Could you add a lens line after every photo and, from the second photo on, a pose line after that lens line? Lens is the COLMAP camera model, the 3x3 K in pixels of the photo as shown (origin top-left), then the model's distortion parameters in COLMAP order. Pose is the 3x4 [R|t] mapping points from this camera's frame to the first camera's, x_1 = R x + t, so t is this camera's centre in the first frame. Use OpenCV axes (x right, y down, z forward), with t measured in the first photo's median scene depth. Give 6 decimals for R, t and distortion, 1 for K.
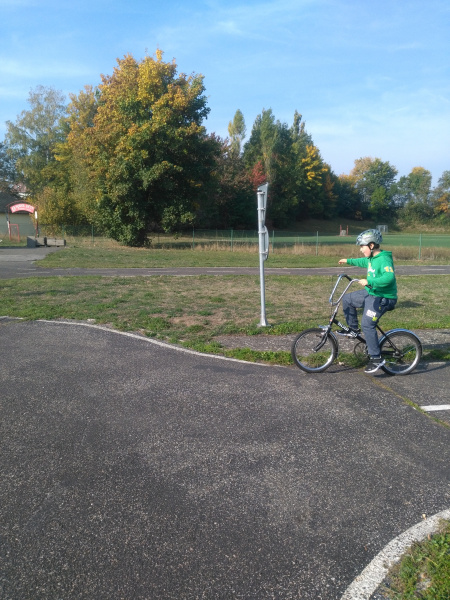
lens RADIAL K [[514.2, 0, 225.1], [0, 514.2, 288.0], [0, 0, 1]] dist [0.038687, -0.007810]
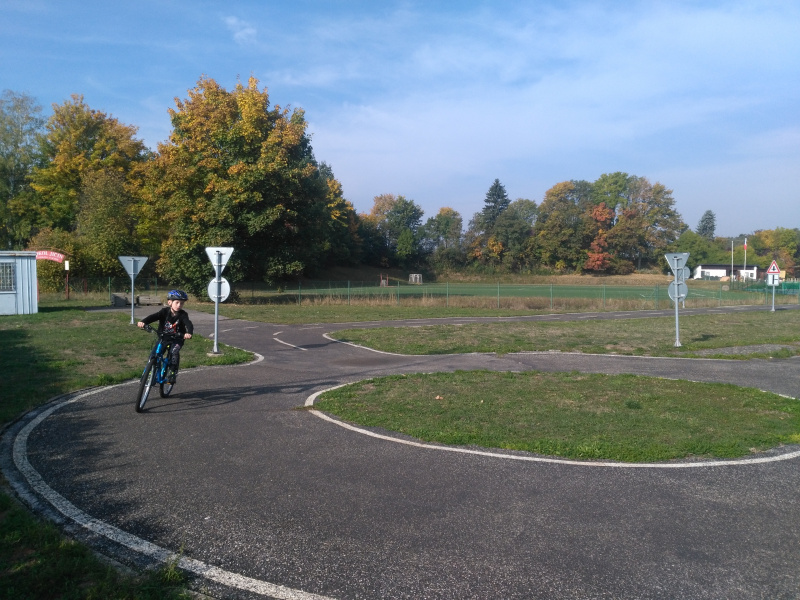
lens RADIAL K [[685.6, 0, 400.0], [0, 685.6, 300.0], [0, 0, 1]] dist [0.038687, -0.007810]
pose [[0.939995, -0.022568, 0.340441, -0.114738], [0.050872, 0.995927, -0.074442, 0.005127], [-0.337374, 0.087294, 0.937314, -0.055690]]
